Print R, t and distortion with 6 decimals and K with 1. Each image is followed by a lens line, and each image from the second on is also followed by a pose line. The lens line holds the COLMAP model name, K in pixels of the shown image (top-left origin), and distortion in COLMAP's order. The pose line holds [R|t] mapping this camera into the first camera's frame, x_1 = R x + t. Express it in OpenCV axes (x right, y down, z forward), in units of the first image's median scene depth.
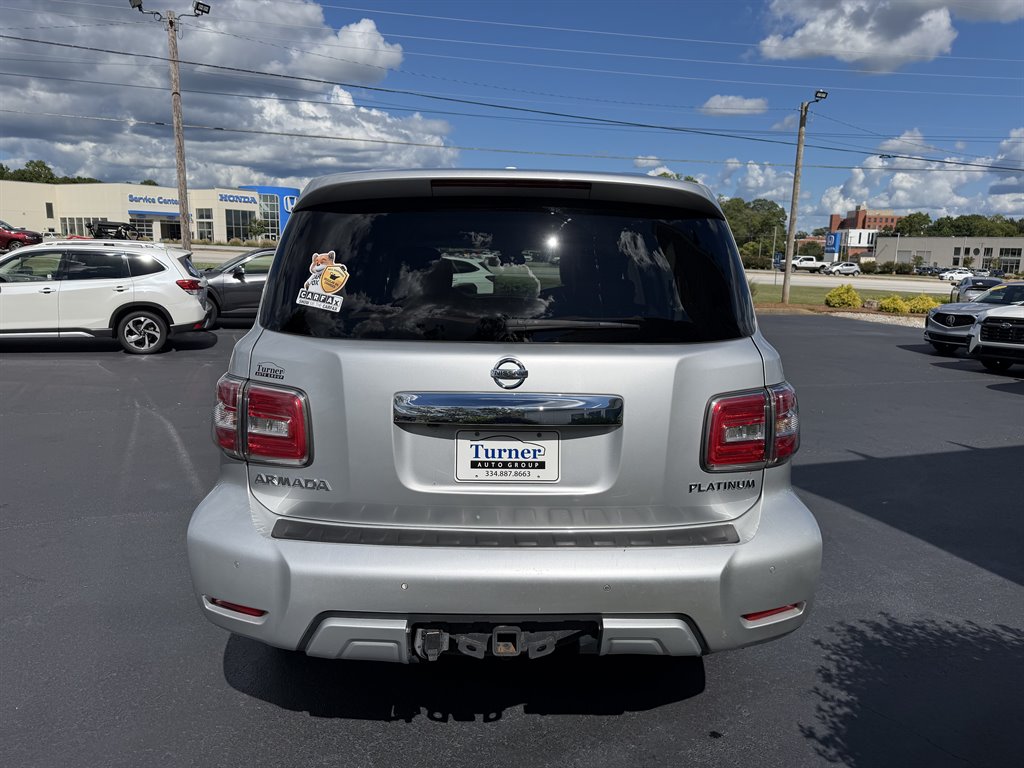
lens RADIAL K [[733.1, 0, 503.1], [0, 733.1, 382.9], [0, 0, 1]] dist [0.019884, -0.031680]
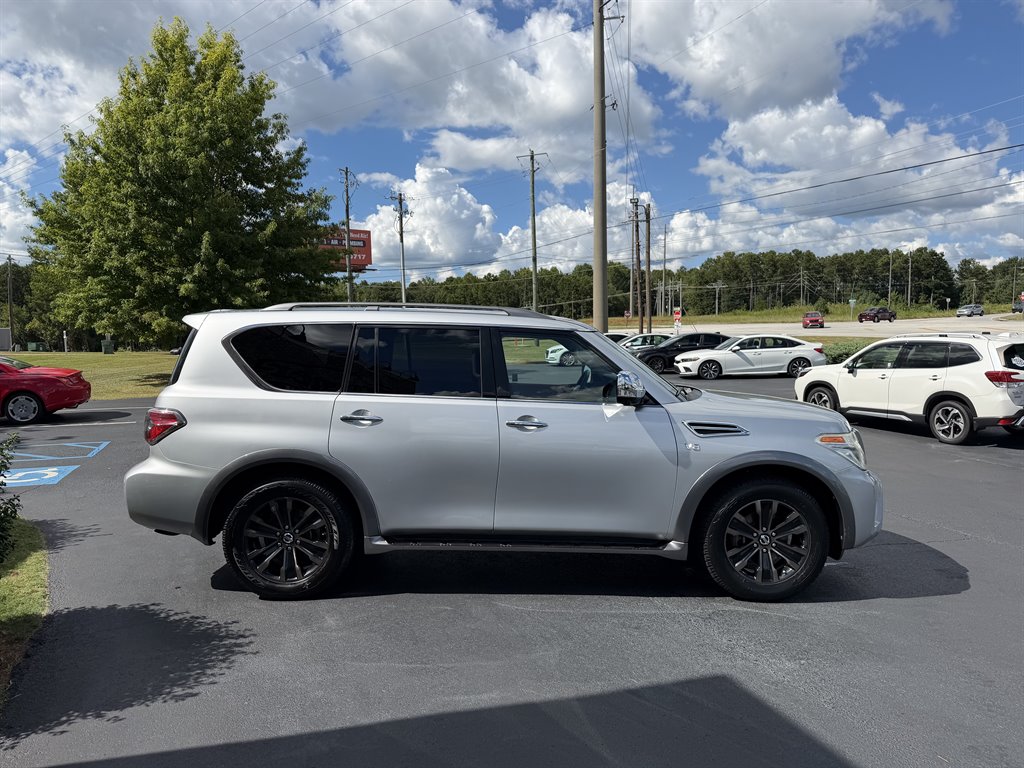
lens RADIAL K [[733.1, 0, 515.5], [0, 733.1, 383.1], [0, 0, 1]] dist [0.019884, -0.031680]
pose [[-0.010226, 0.037917, -0.999229, 0.518421], [-0.158144, 0.986643, 0.039058, -0.067446], [0.987363, 0.158422, -0.004093, 0.420238]]
